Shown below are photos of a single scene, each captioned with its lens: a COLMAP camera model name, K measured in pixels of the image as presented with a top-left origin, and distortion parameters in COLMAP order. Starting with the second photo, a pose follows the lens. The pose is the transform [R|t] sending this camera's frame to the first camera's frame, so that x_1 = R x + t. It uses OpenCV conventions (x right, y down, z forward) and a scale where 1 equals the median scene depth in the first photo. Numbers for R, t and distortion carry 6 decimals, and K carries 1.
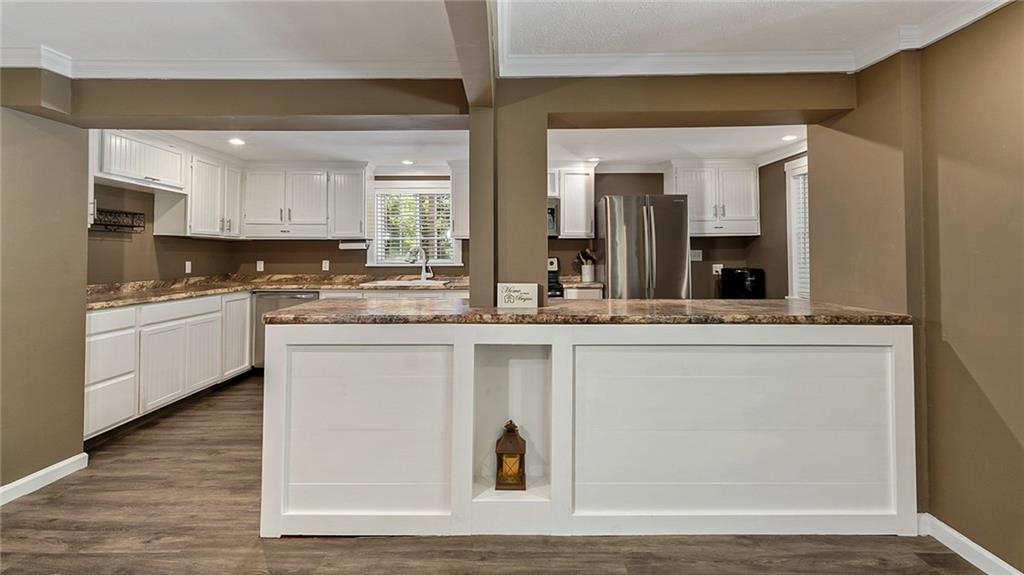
lens RADIAL K [[457.3, 0, 516.1], [0, 457.3, 244.8], [0, 0, 1]] dist [-0.000156, 0.000106]
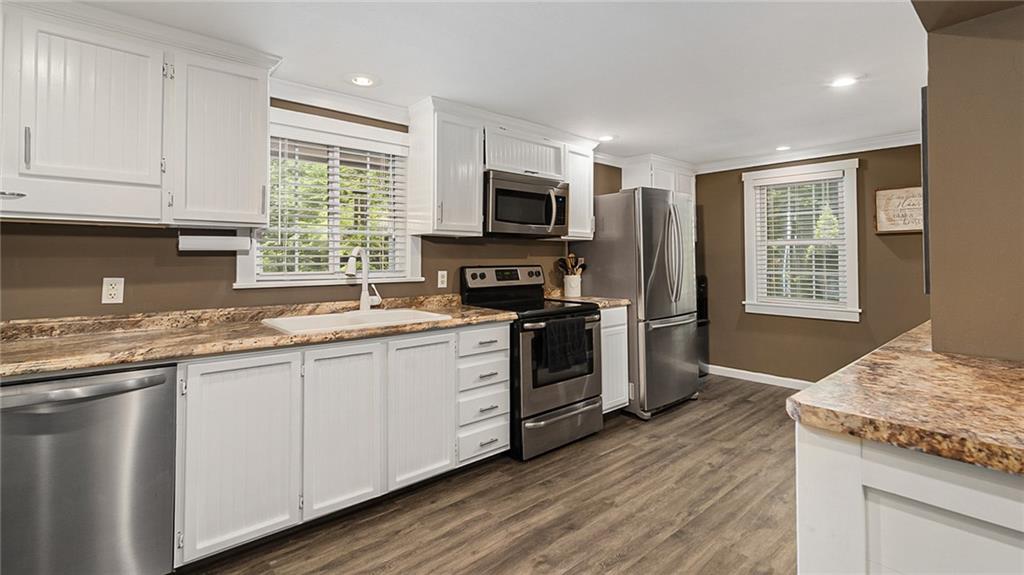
lens RADIAL K [[465.3, 0, 512.0], [0, 465.3, 248.2], [0, 0, 1]] dist [0.002711, 0.000292]
pose [[0.749437, 0.015758, 0.661888, -0.501596], [-0.014468, 0.999868, -0.007423, 0.007583], [-0.661917, -0.004014, 0.749566, 0.552971]]
